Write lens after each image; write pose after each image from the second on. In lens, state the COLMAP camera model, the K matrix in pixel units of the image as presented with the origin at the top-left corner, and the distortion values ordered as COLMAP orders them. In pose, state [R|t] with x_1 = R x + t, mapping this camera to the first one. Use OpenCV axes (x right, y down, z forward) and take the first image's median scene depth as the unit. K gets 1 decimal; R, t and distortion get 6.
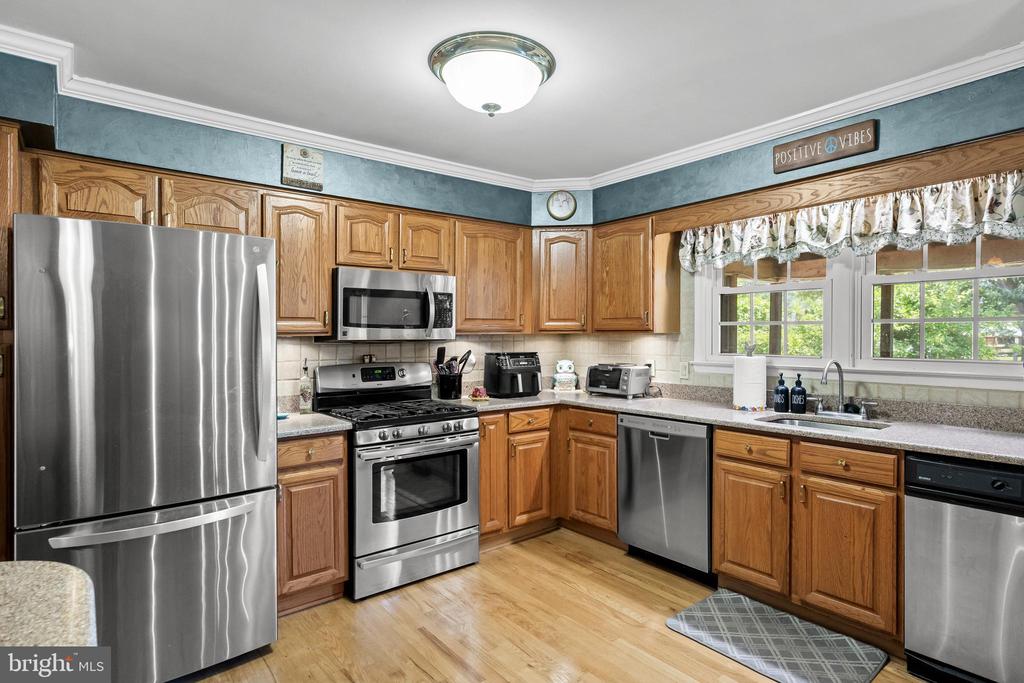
lens RADIAL K [[548.7, 0, 513.9], [0, 548.7, 341.7], [0, 0, 1]] dist [-0.001232, -0.000295]
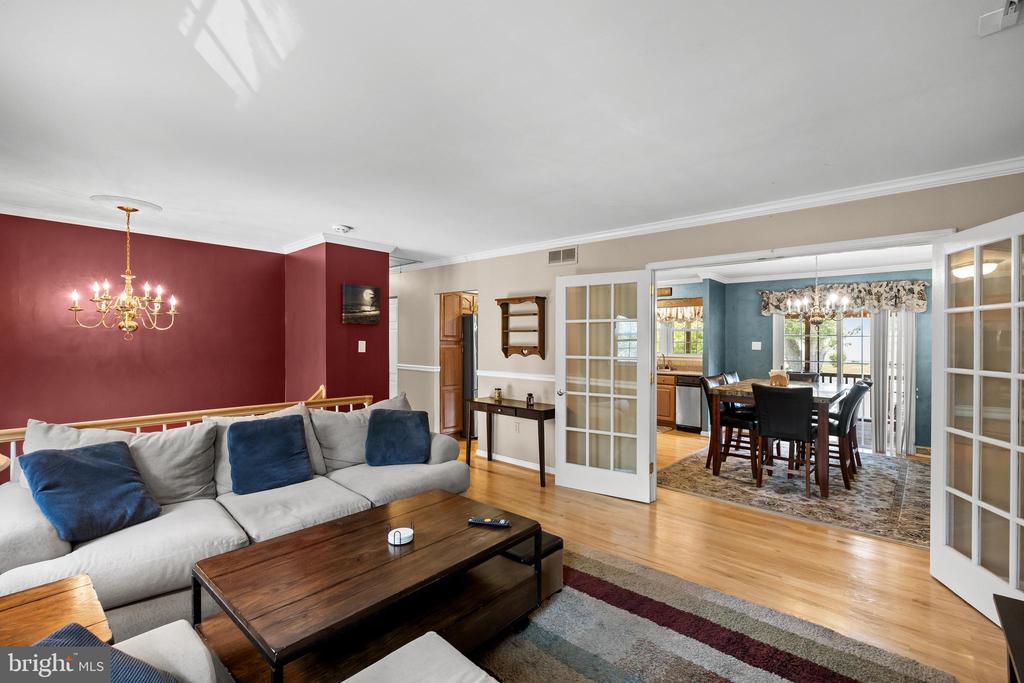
lens RADIAL K [[458.9, 0, 510.6], [0, 458.9, 341.6], [0, 0, 1]] dist [-0.001553, -0.000208]
pose [[0.985195, 0.001970, 0.171426, -0.921325], [-0.000608, 0.999968, -0.007998, -0.018494], [-0.171436, 0.007775, 0.985165, -1.827566]]
